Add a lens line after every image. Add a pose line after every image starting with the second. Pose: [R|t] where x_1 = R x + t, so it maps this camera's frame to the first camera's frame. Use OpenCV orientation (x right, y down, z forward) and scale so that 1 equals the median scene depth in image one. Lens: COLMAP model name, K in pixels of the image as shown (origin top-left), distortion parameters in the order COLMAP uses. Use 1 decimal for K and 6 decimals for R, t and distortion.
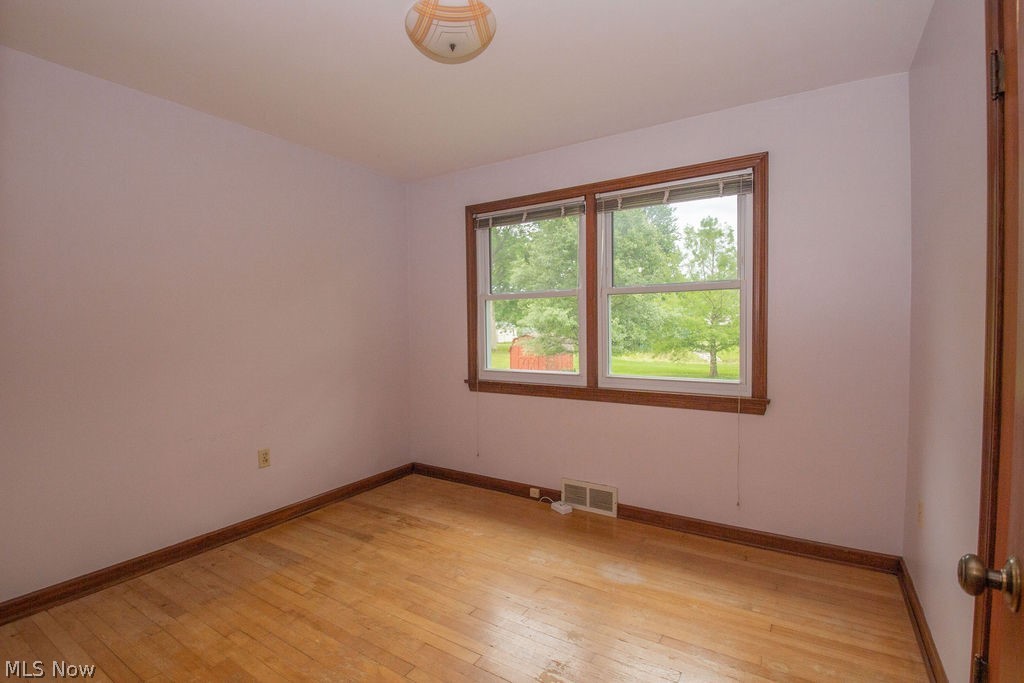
lens RADIAL K [[483.0, 0, 509.1], [0, 483.0, 344.5], [0, 0, 1]] dist [0.004534, -0.006343]
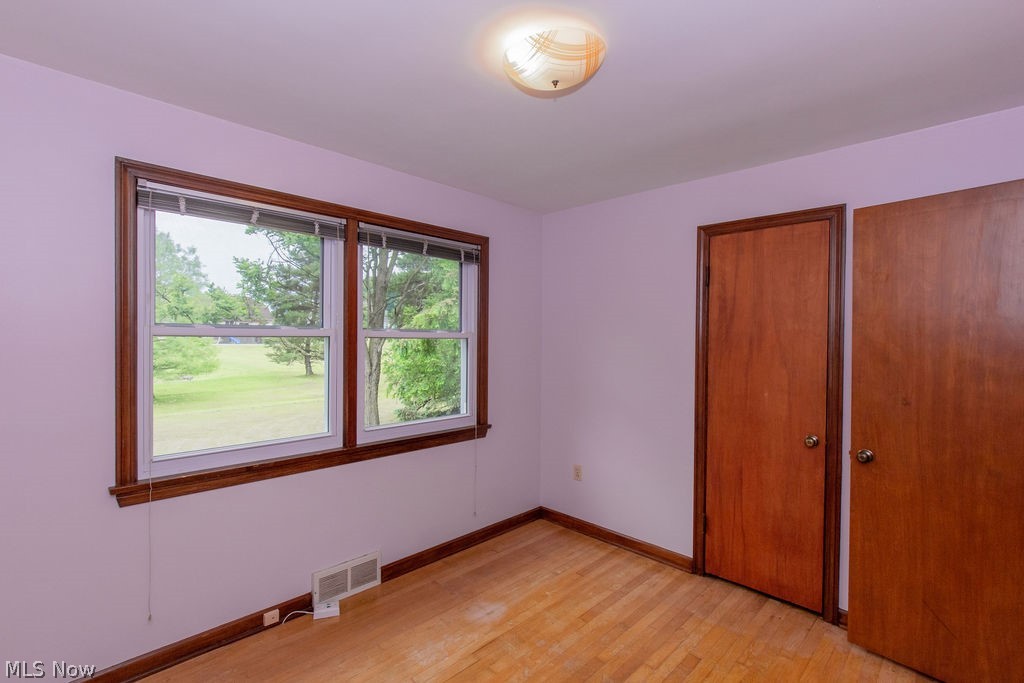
lens RADIAL K [[483.0, 0, 518.0], [0, 483.0, 343.1], [0, 0, 1]] dist [0.004534, -0.006343]
pose [[0.186175, -0.003464, 0.982510, -0.615565], [0.019032, 0.999819, -0.000082, -0.088733], [-0.982332, 0.018714, 0.186208, 0.560389]]
